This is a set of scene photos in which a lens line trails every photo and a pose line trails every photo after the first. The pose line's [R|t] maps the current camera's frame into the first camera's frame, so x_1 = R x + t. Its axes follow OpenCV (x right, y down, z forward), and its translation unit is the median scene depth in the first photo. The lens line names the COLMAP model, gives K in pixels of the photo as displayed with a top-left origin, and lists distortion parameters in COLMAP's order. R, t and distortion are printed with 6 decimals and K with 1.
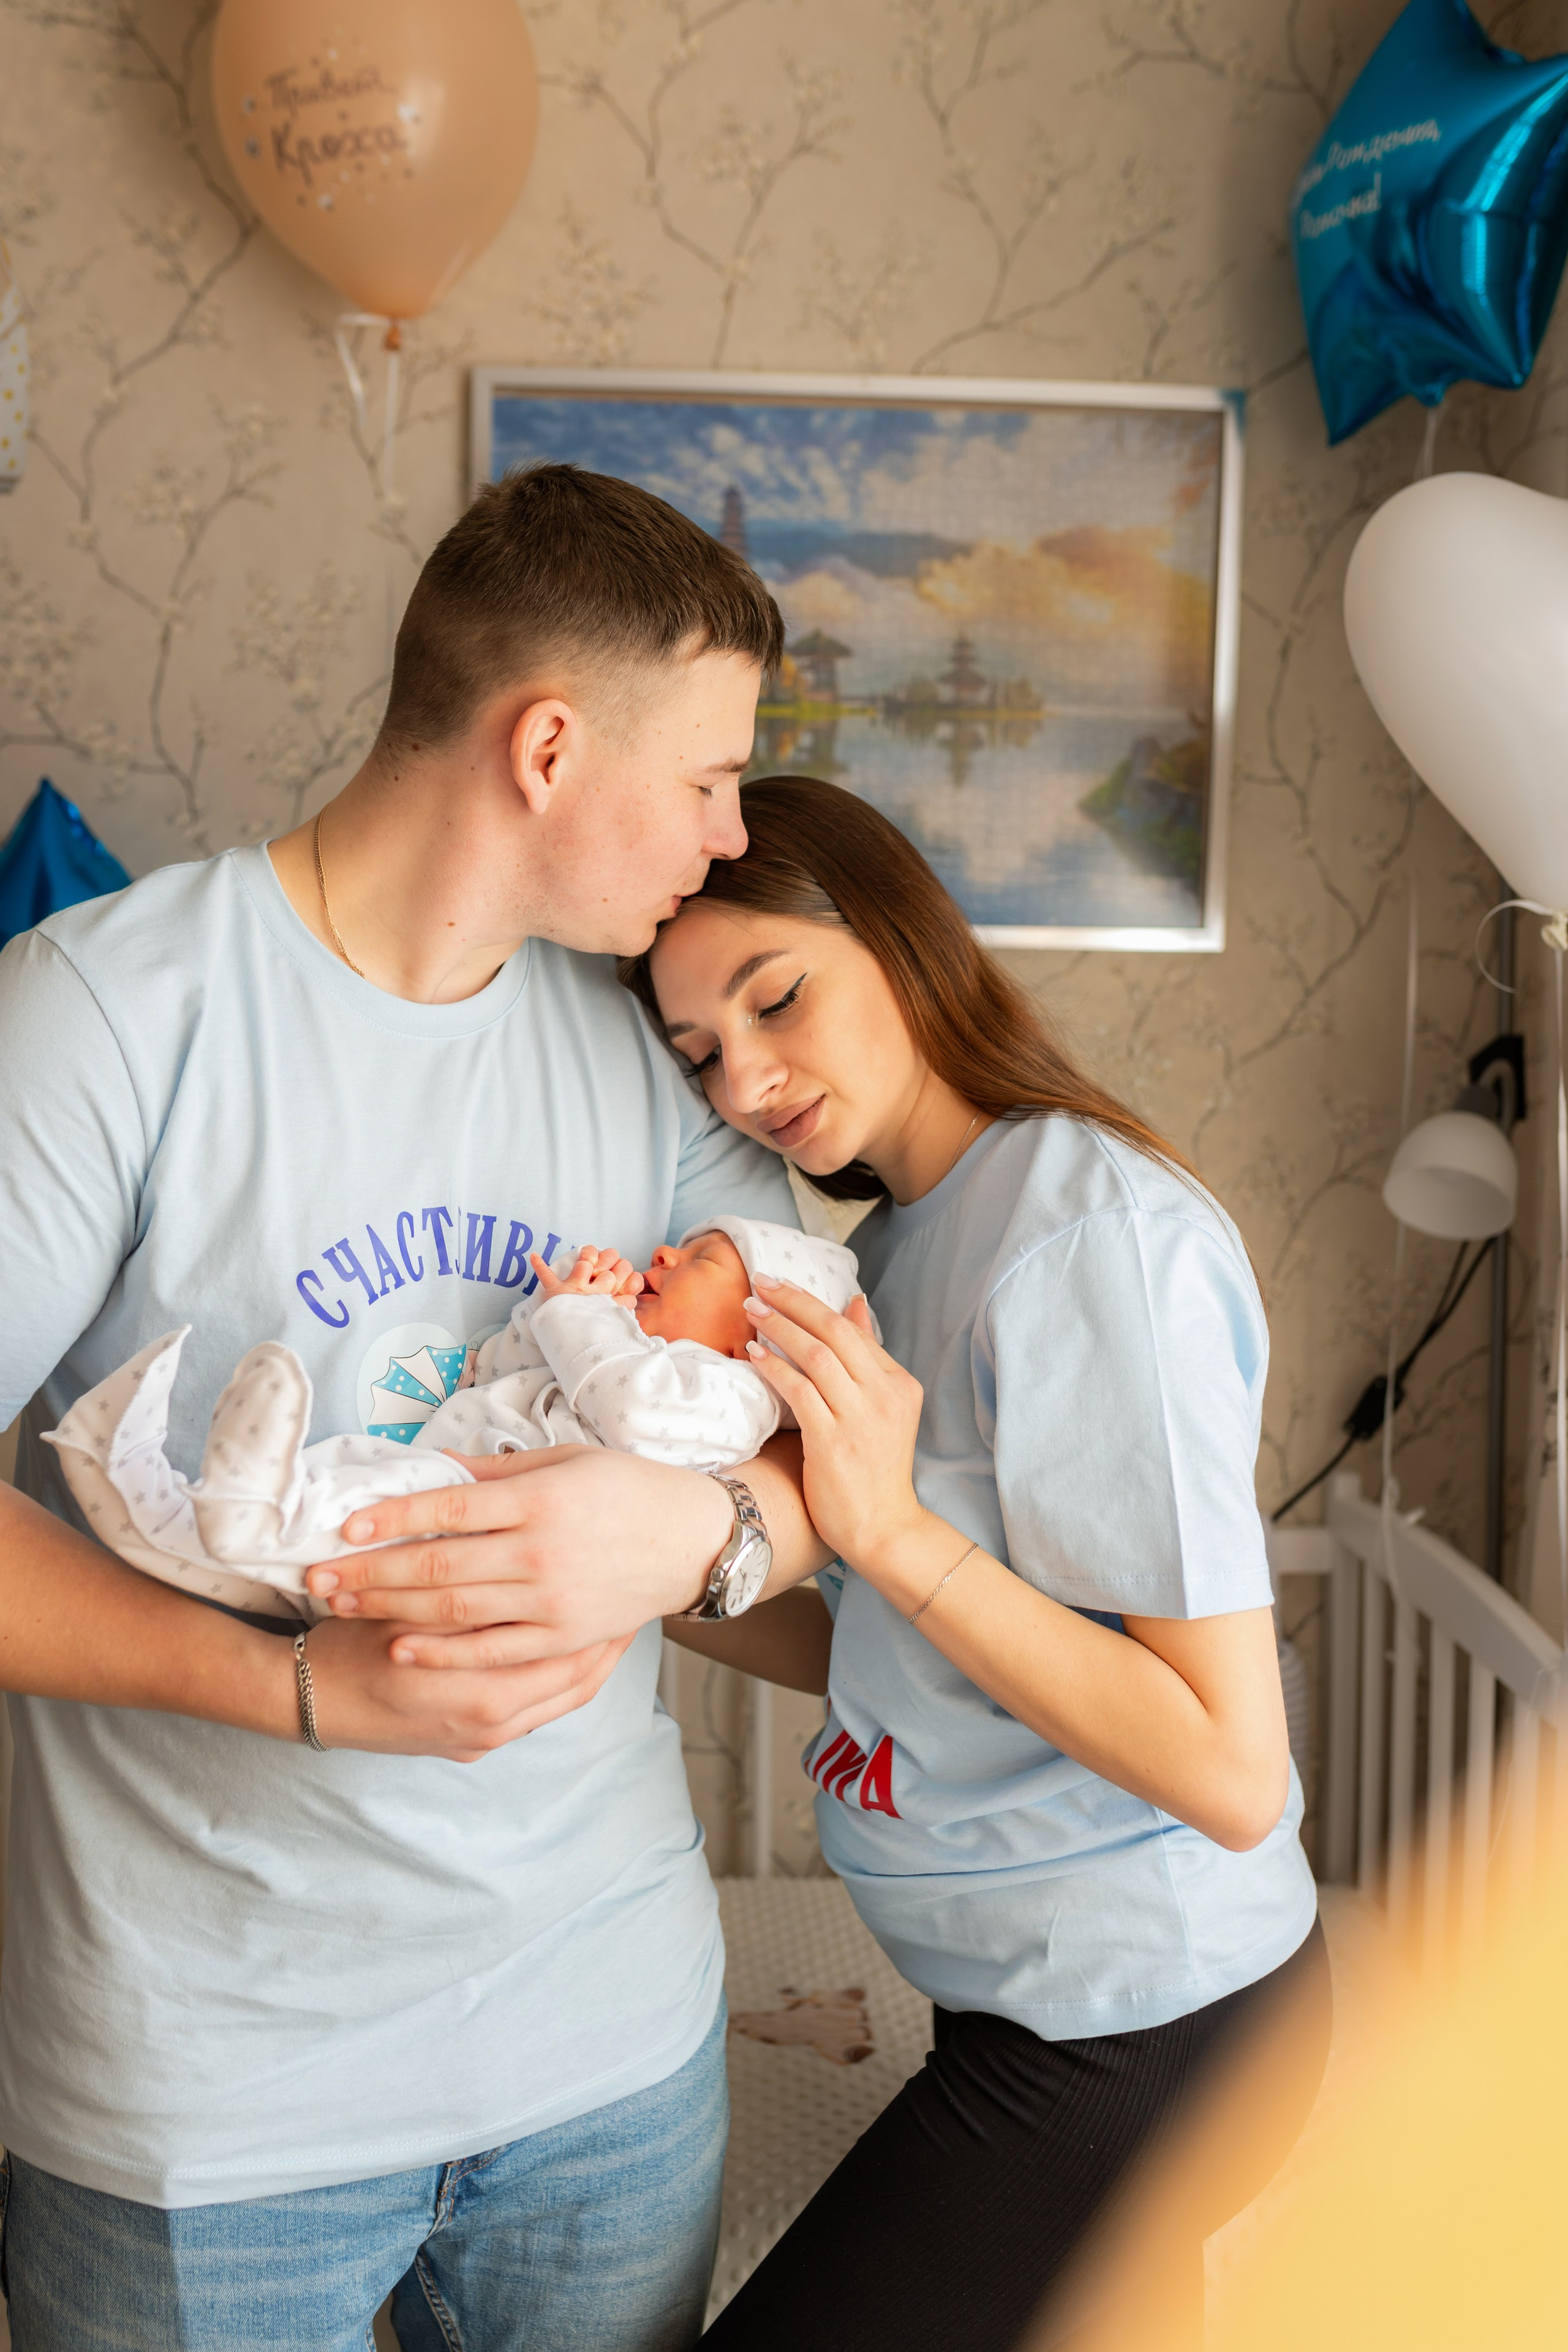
lens RADIAL K [[2308.3, 0, 717.9], [0, 2308.3, 1181.2], [0, 0, 1]] dist [0.000420, 0.000000]
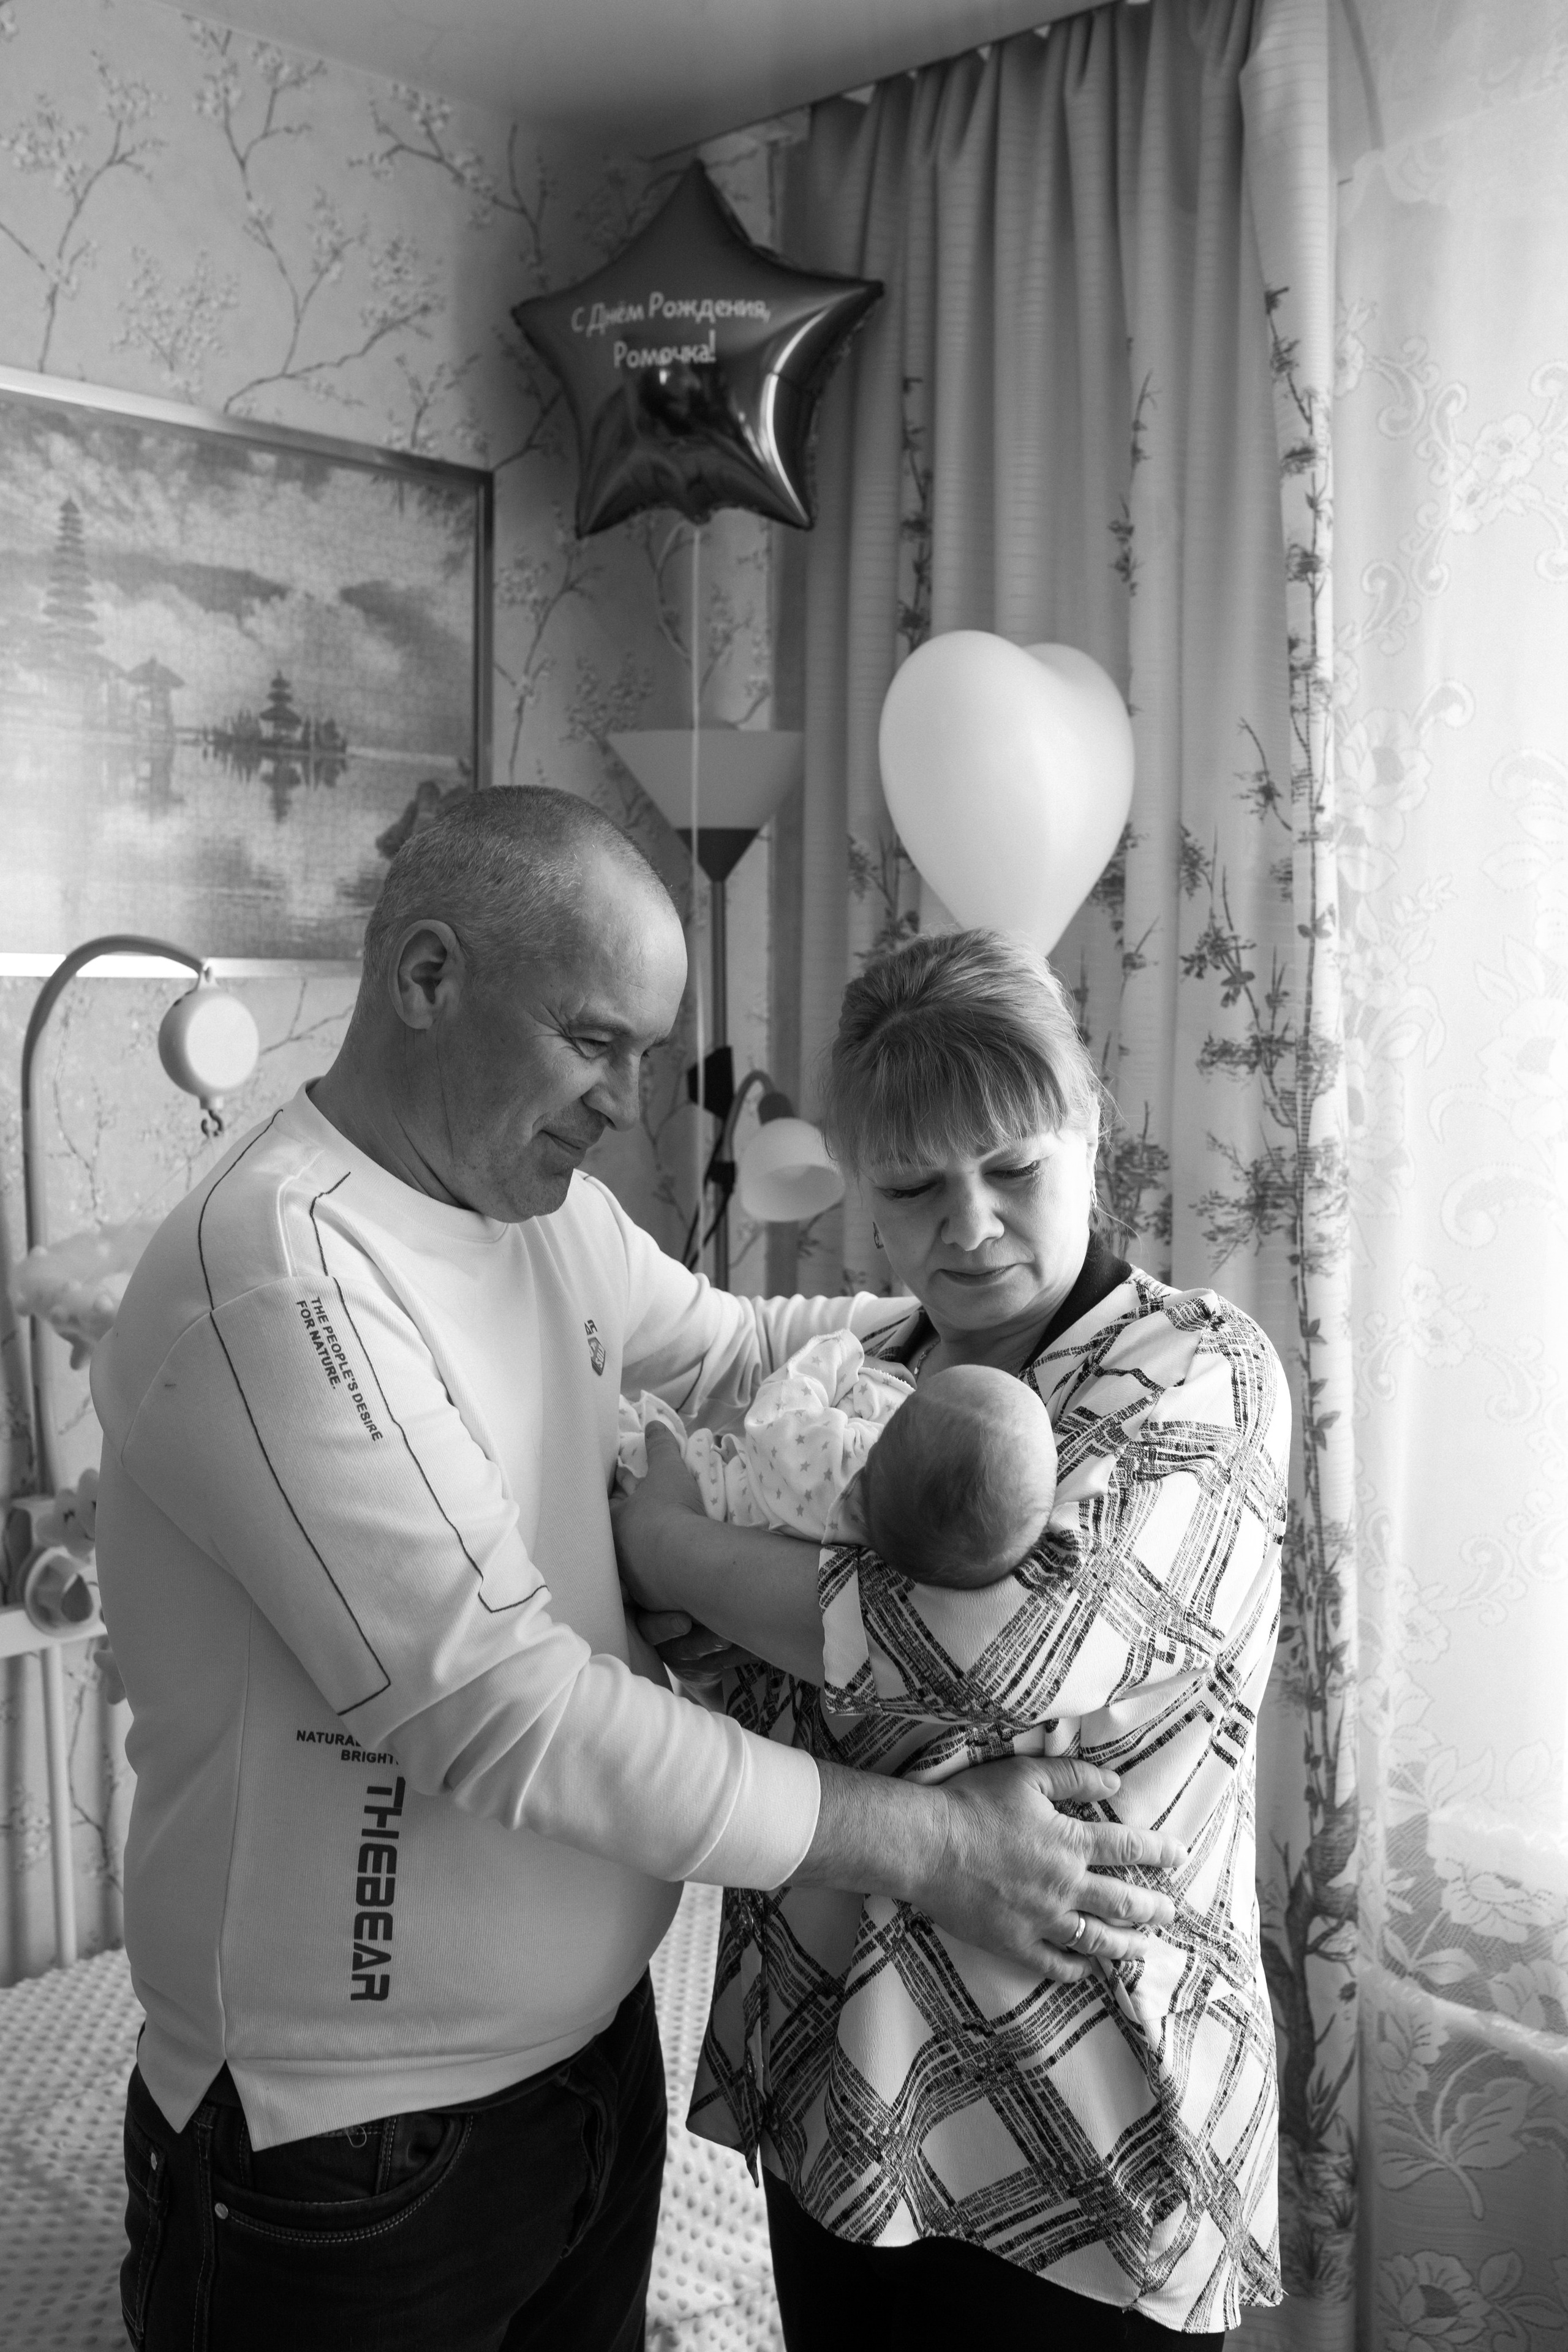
lens RADIAL K [[2308.3, 0, 802.7], [0, 2308.3, 1137.0], [0, 0, 1]] dist [0.000420, 0.000000]
pose [[0.695849, -0.067671, 0.714993, -0.479347], [0.064190, 0.997427, 0.031931, -0.050045], [-0.715314, 0.023676, 0.698402, 0.125840]]
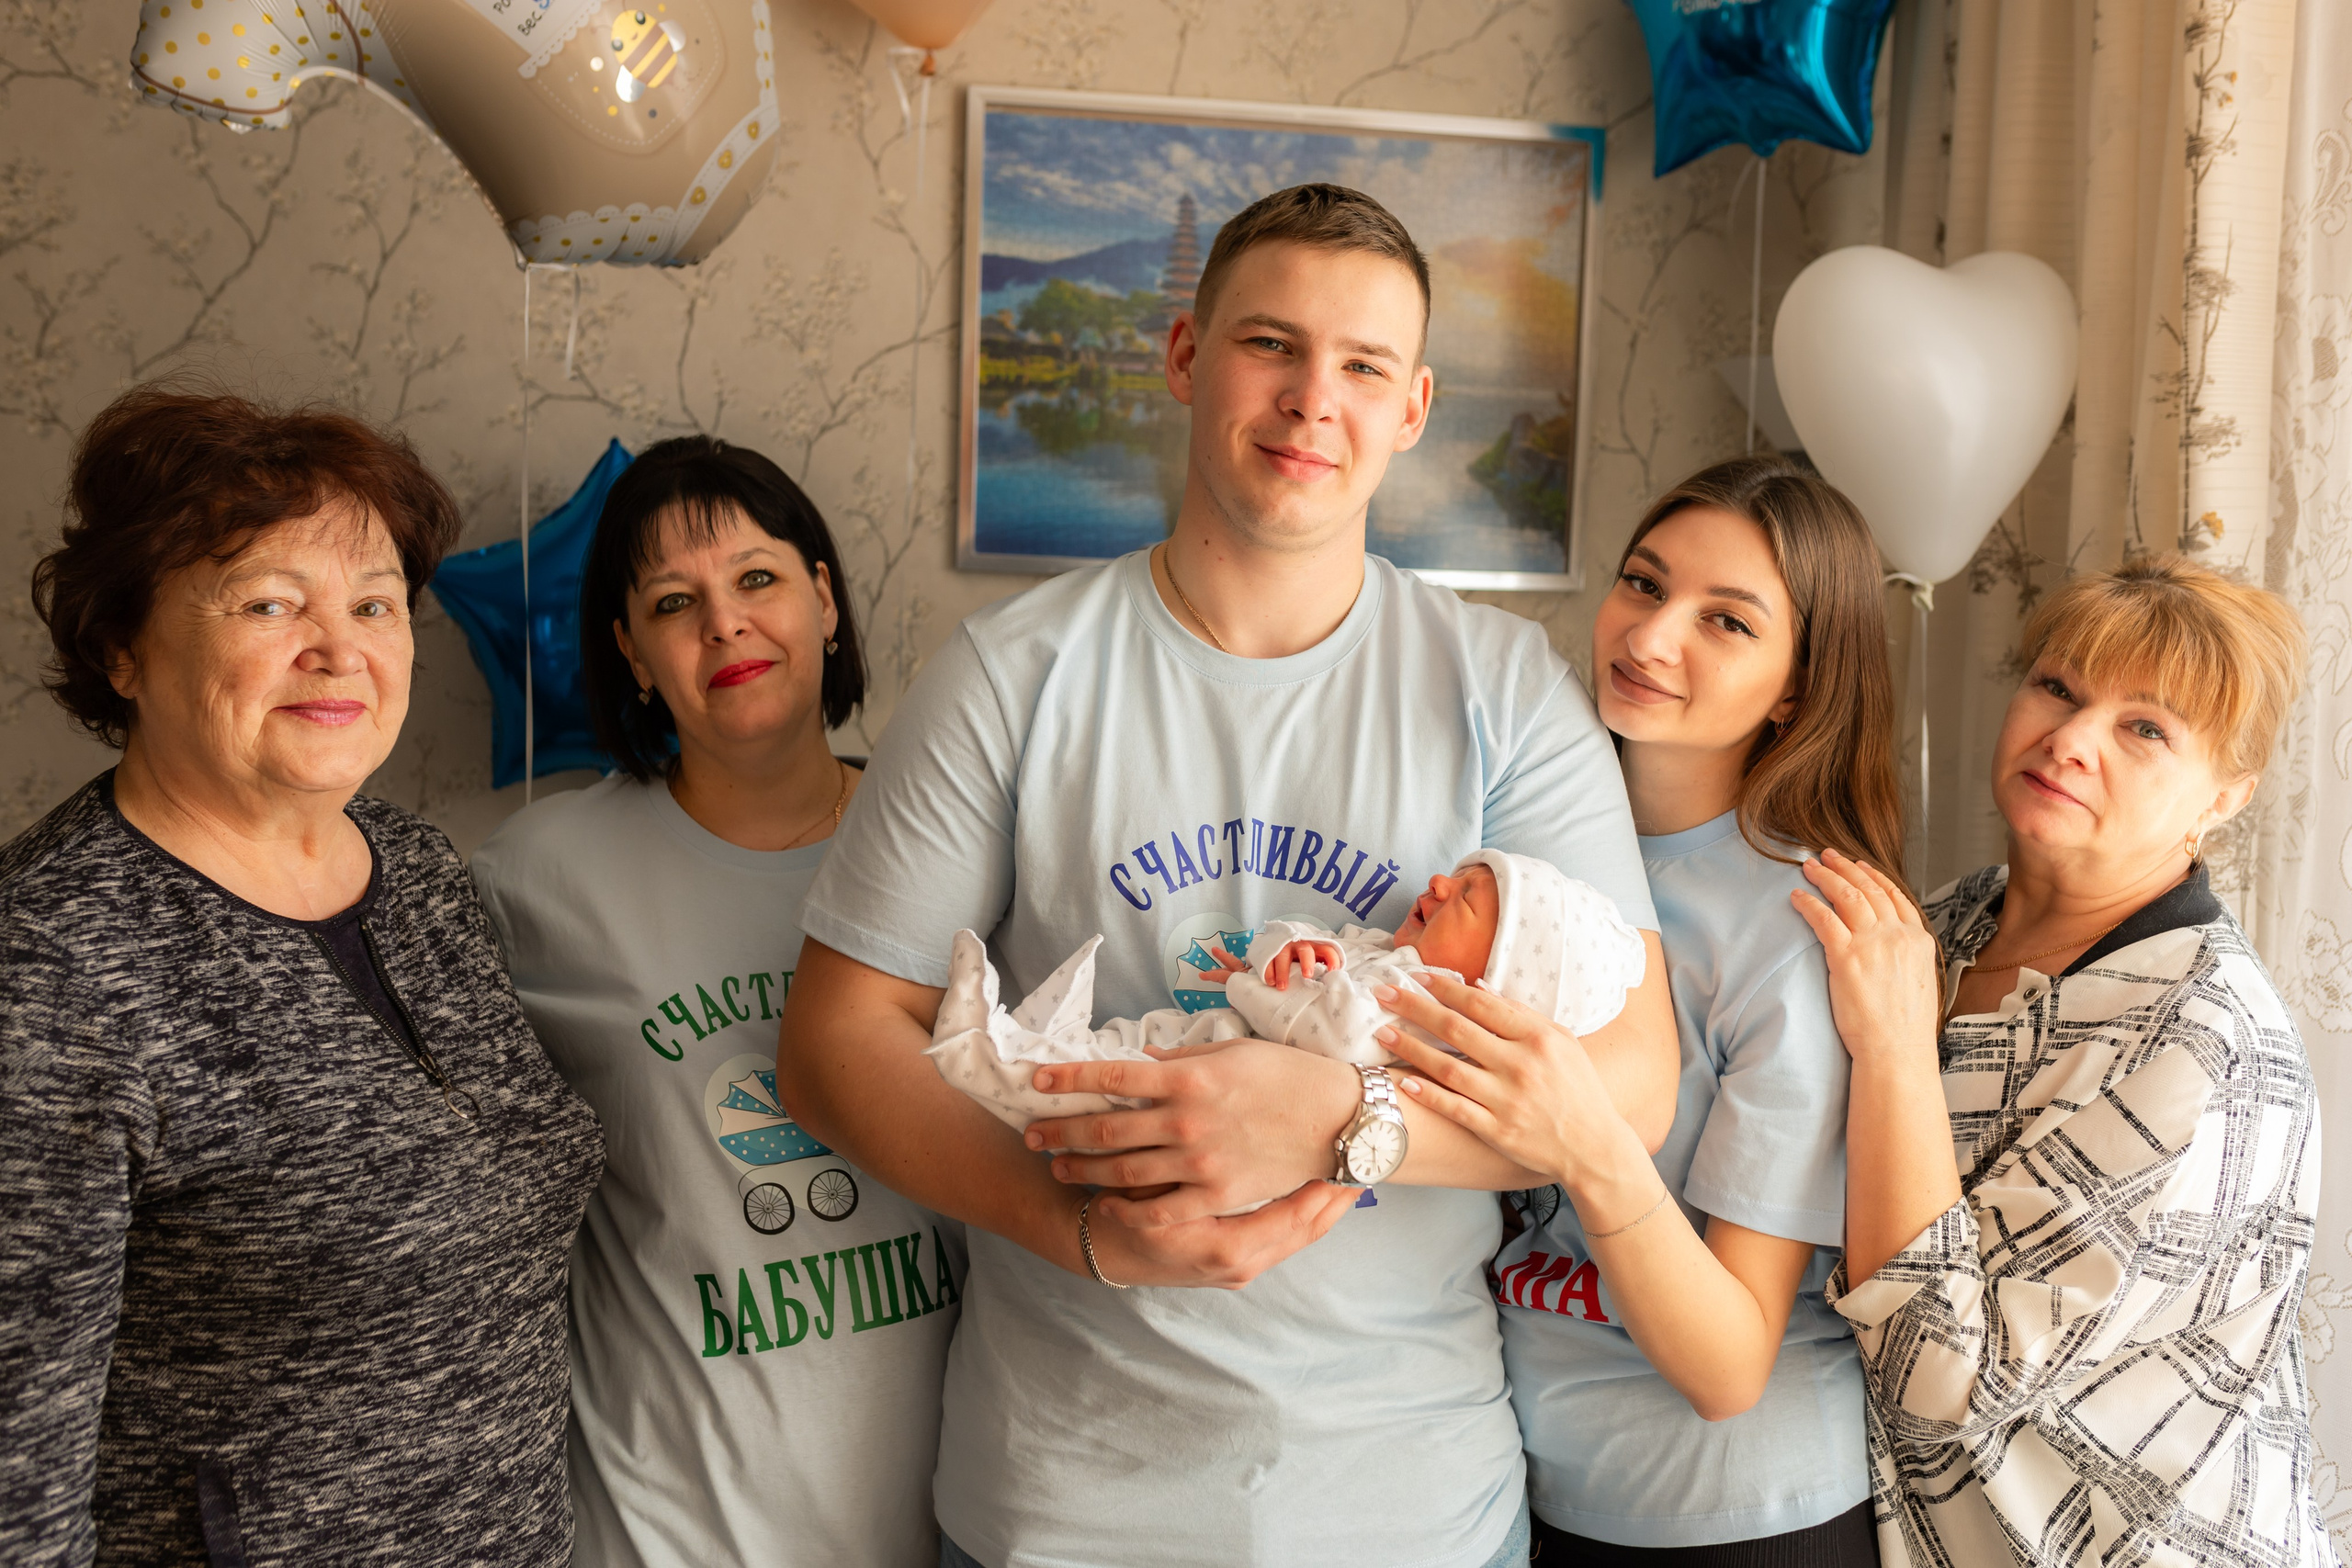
lens RADIAL K [[2308.0, 0, 1153.0], [0, 2308.0, 810.7], [0, 0, 1]] dist [0.000420, 0.000000]
pose [[0.988971, -0.007954, 0.147898, -0.186989], [0.005318, 0.999820, 0.018214, -0.007813], [-0.148016, -0.017227, 0.988835, -0.168648]]
